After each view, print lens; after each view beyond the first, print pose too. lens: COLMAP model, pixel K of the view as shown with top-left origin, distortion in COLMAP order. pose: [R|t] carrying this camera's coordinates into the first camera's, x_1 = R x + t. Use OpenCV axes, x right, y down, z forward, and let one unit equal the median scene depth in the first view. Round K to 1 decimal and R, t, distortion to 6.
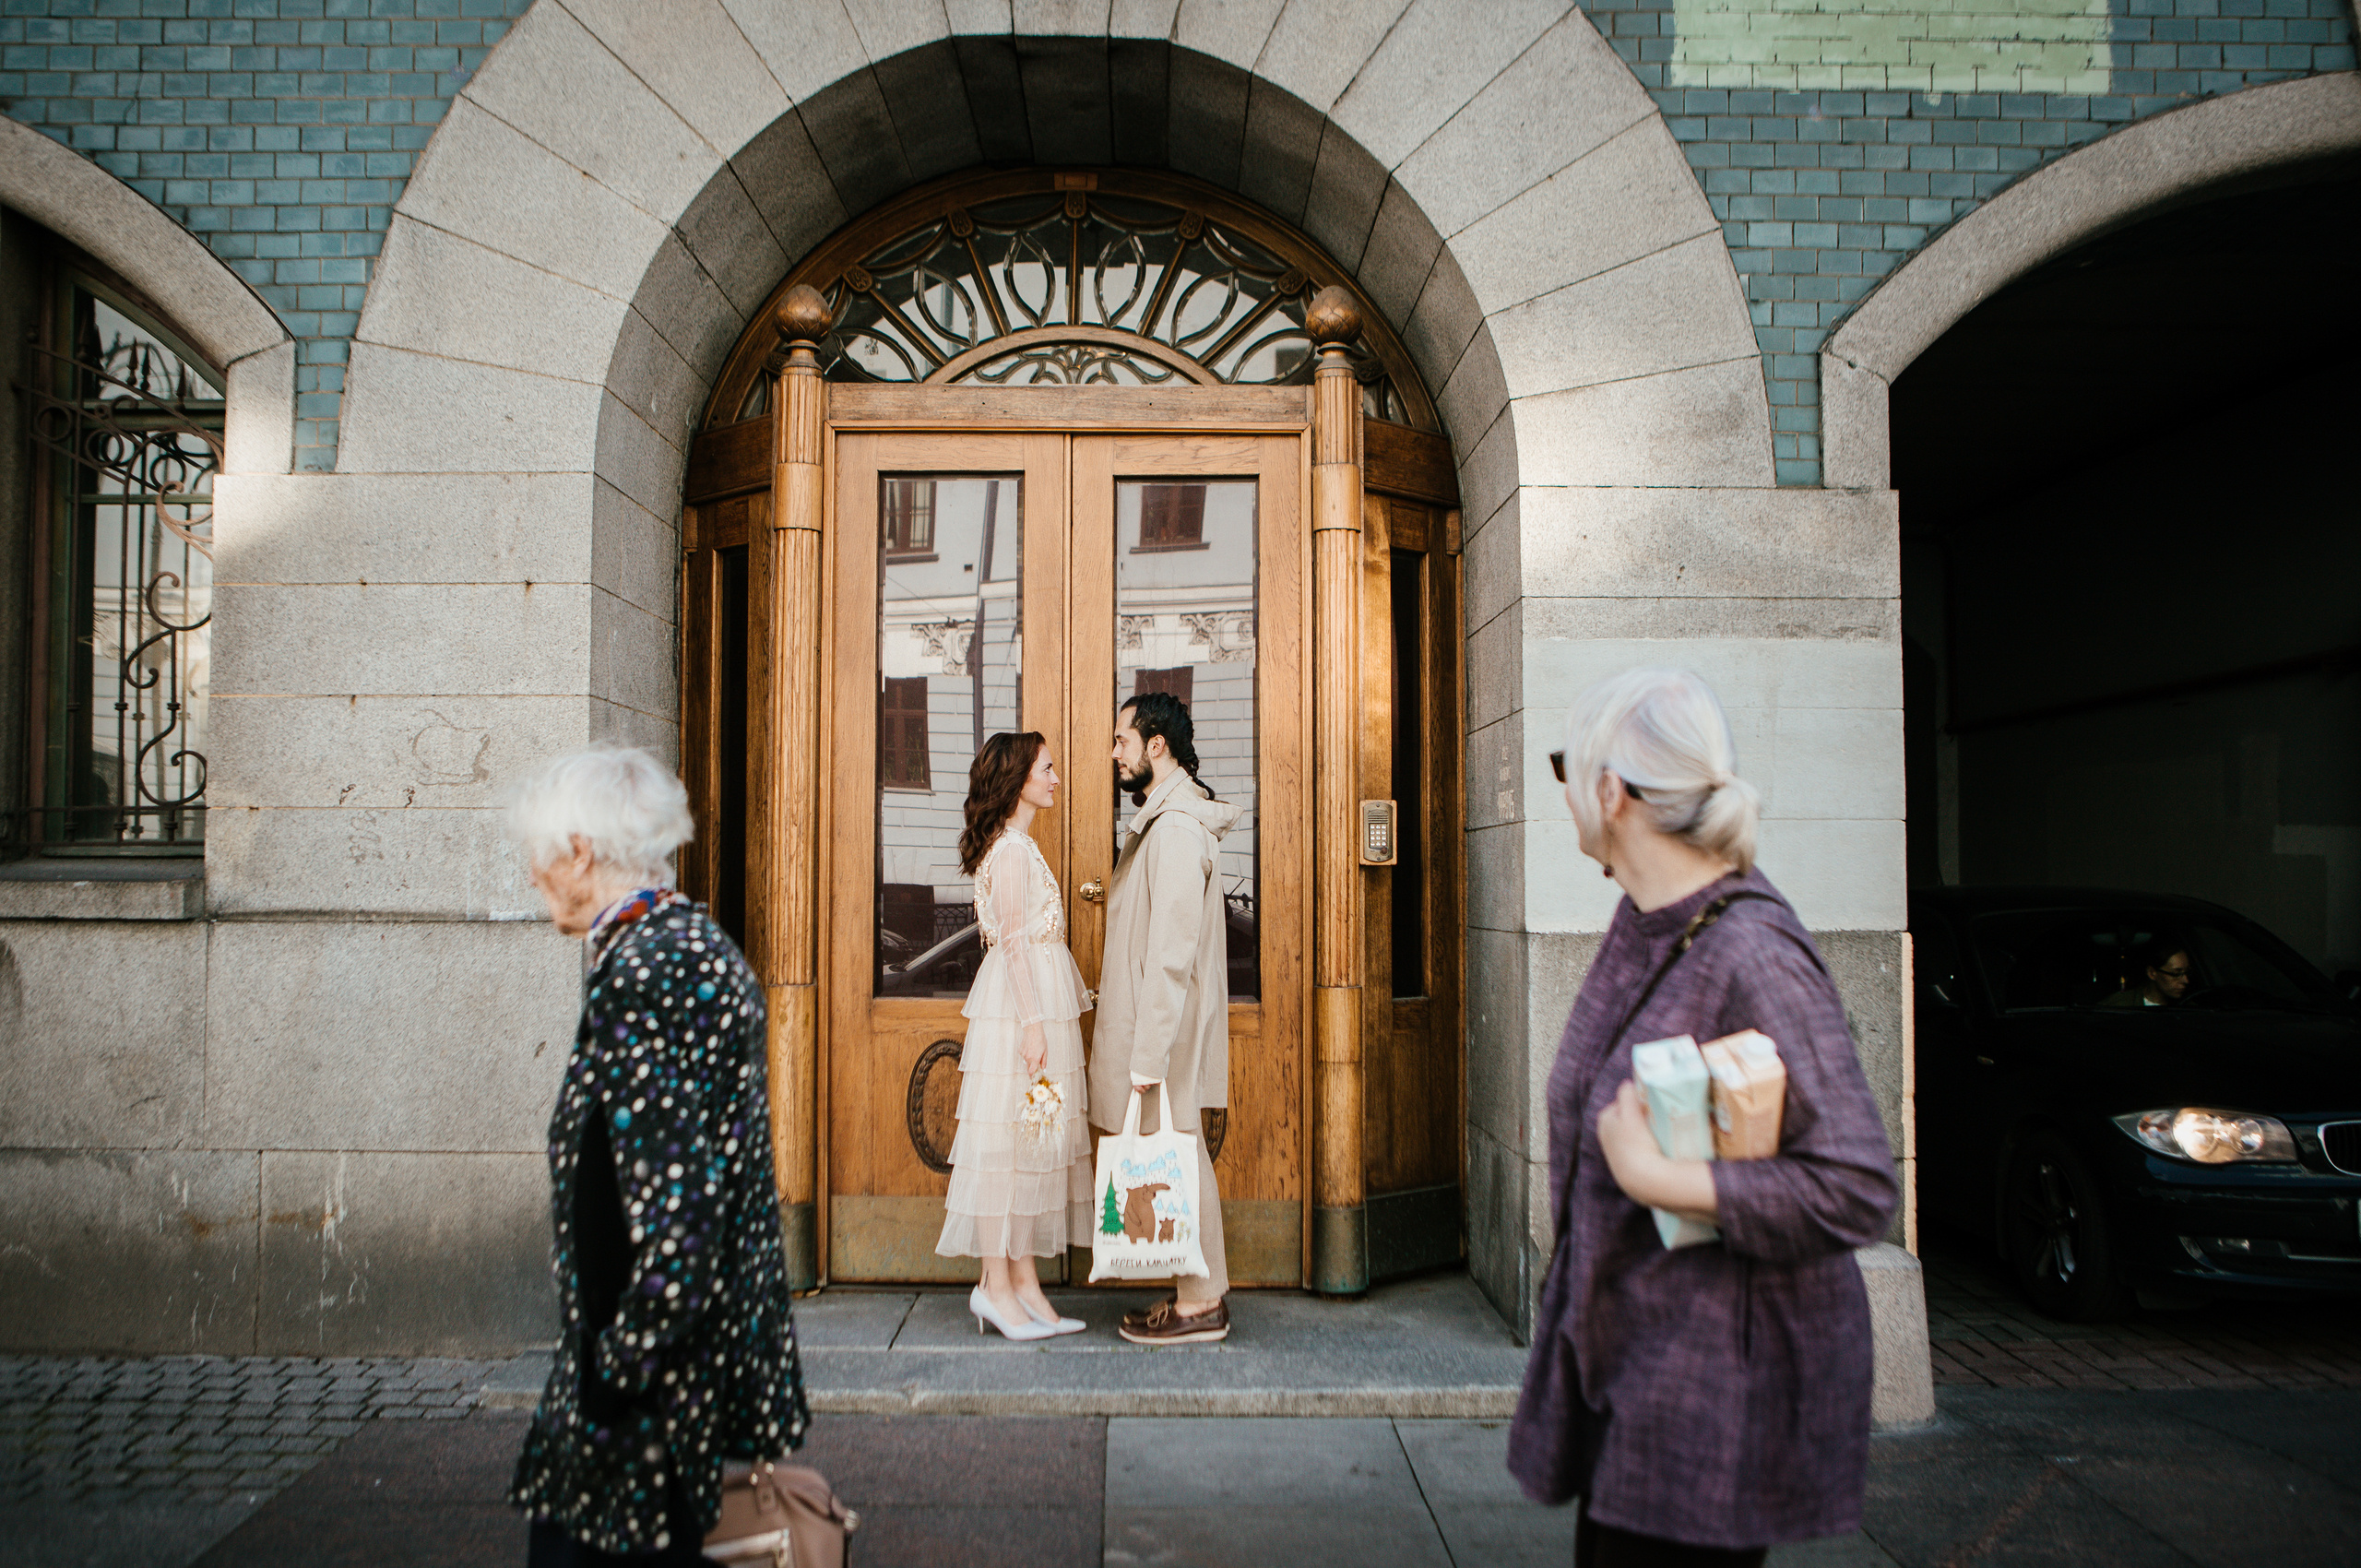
lens RADIAL K [[1895.5, 0, 1196.5], [0, 1895.5, 776.2], [0, 0, 1]] dist [-0.076257, 0.085617]
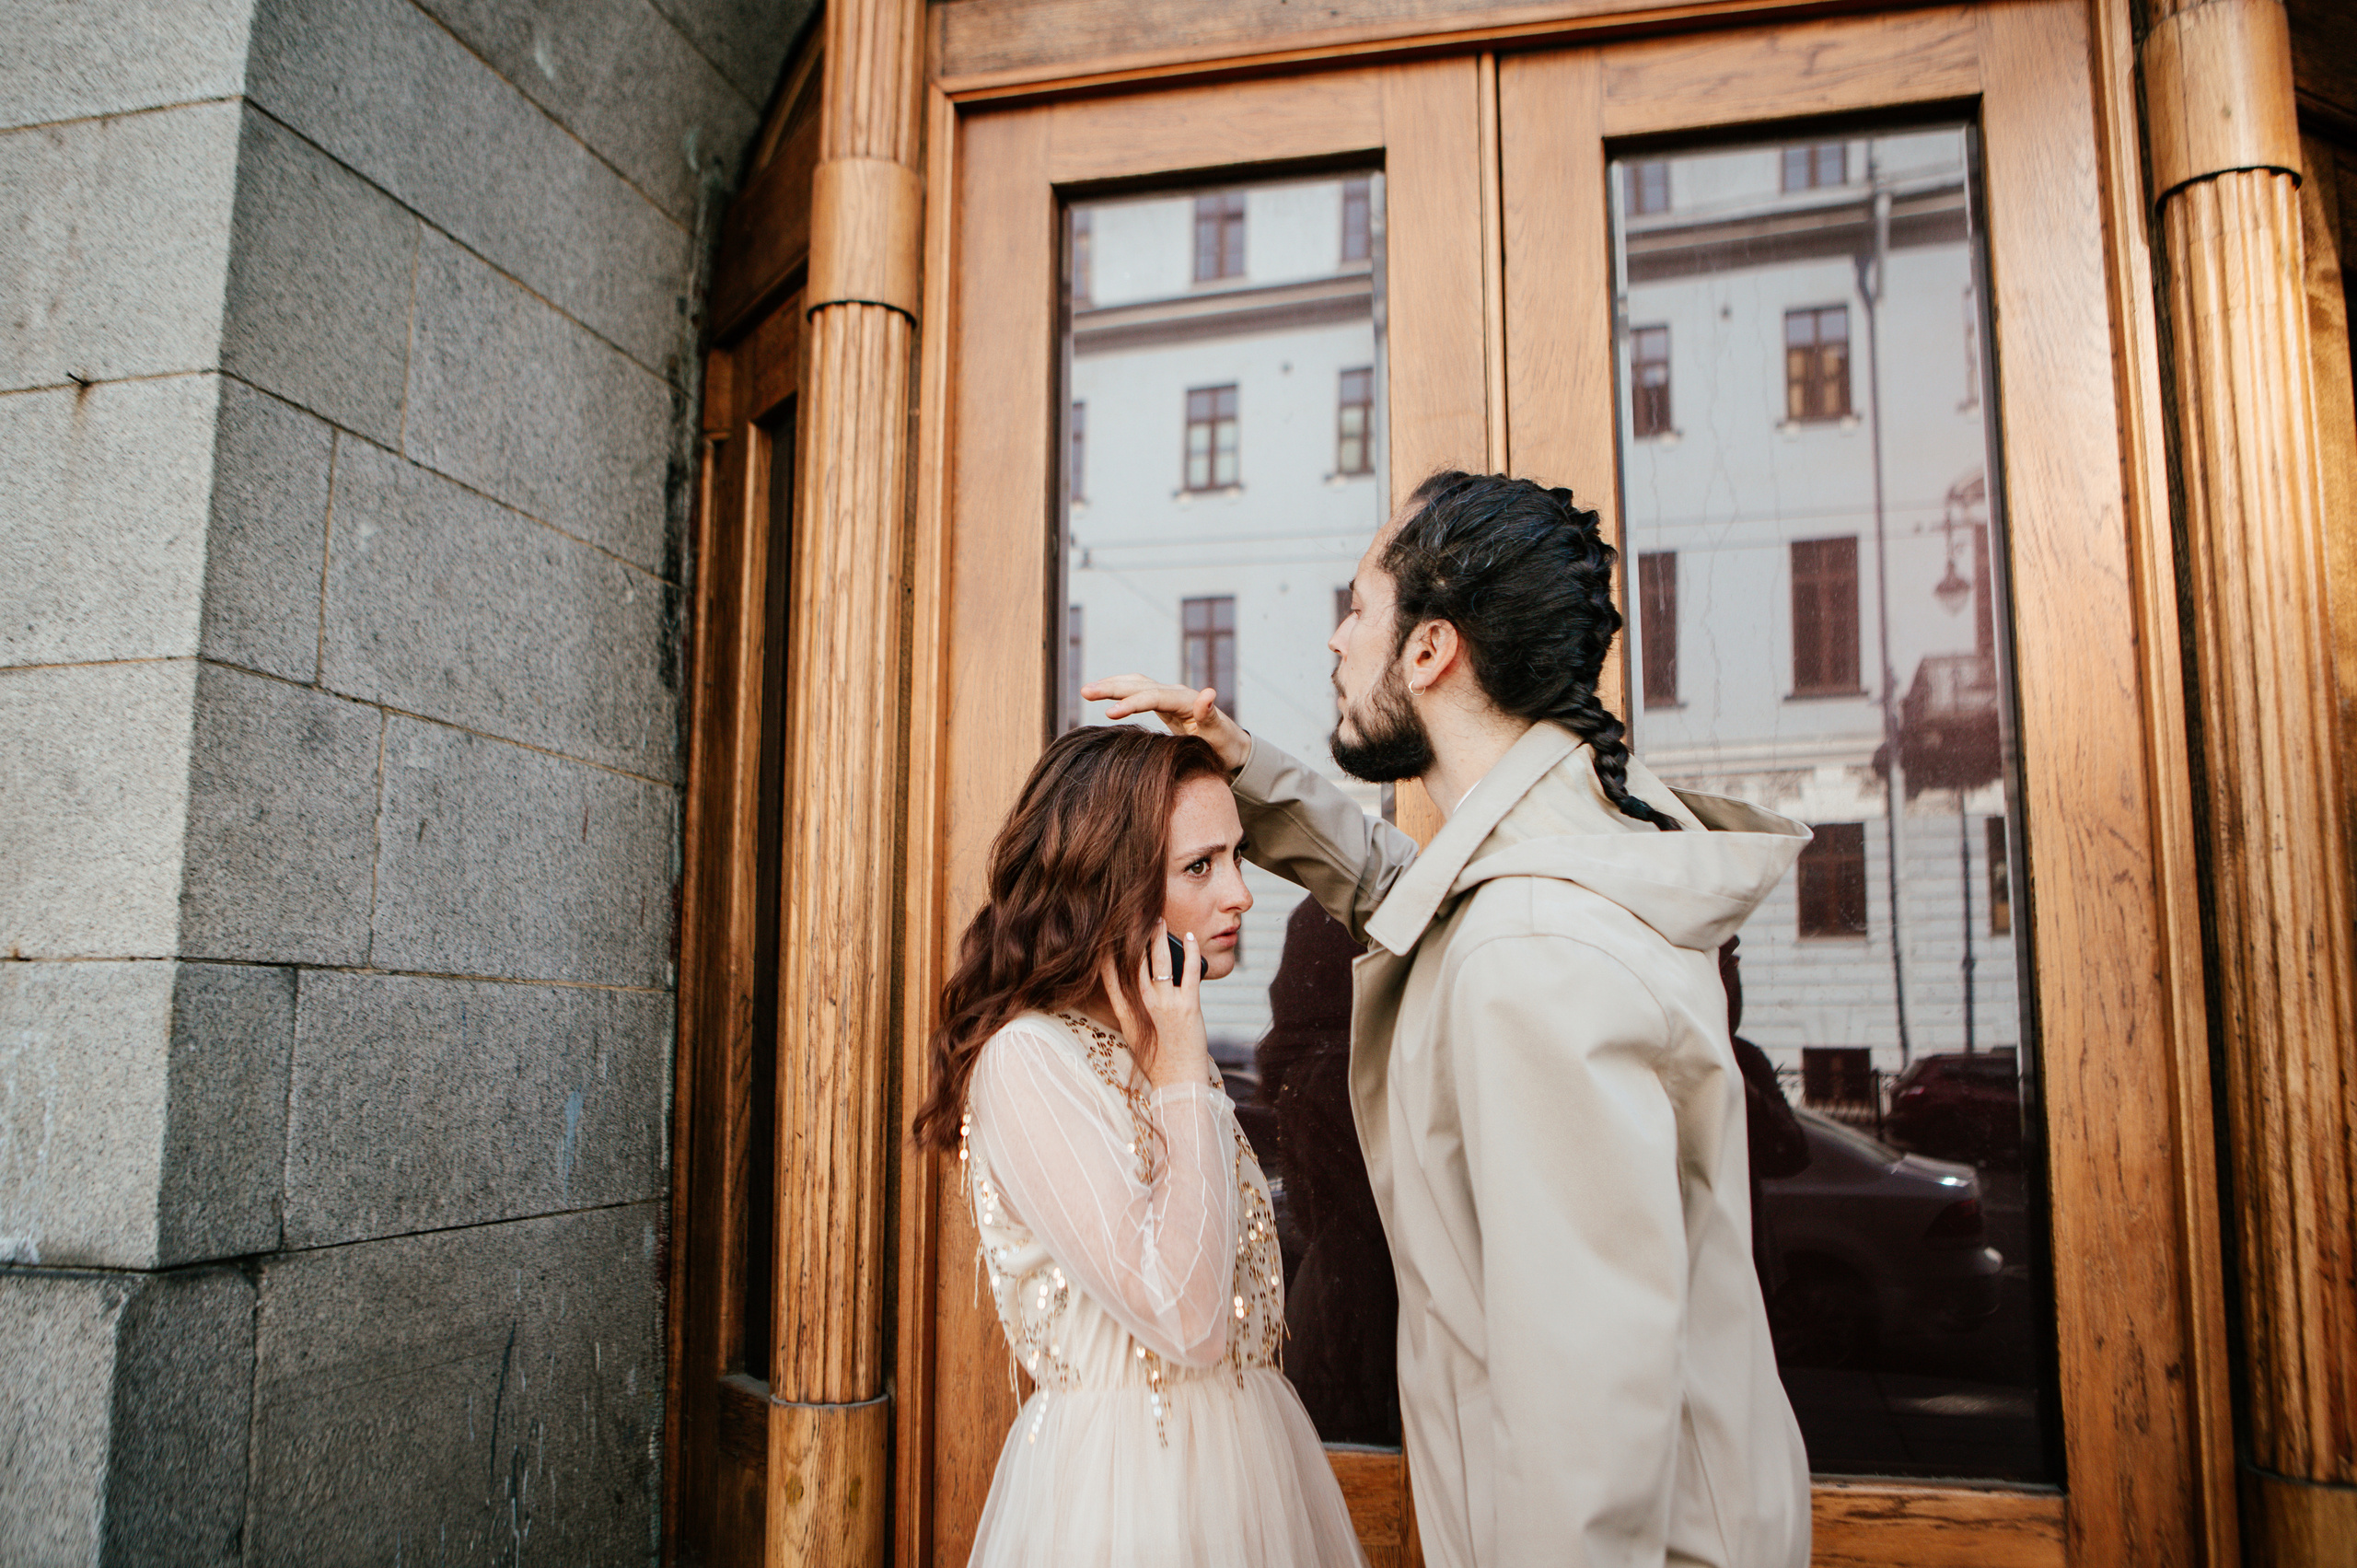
lens RADIAL K [[1870.3, 0, 1178.5], [0, 1870.3, 784.0], [0, 0, 1]] dist [-0.048460, 0.005070]
pose [[0.965662, -0.032598, -0.257747, -0.034695], [0.010702, 0.996246, -0.085901, 0.014191], [0.259579, 0.080193, 0.962386, 0.622656]]
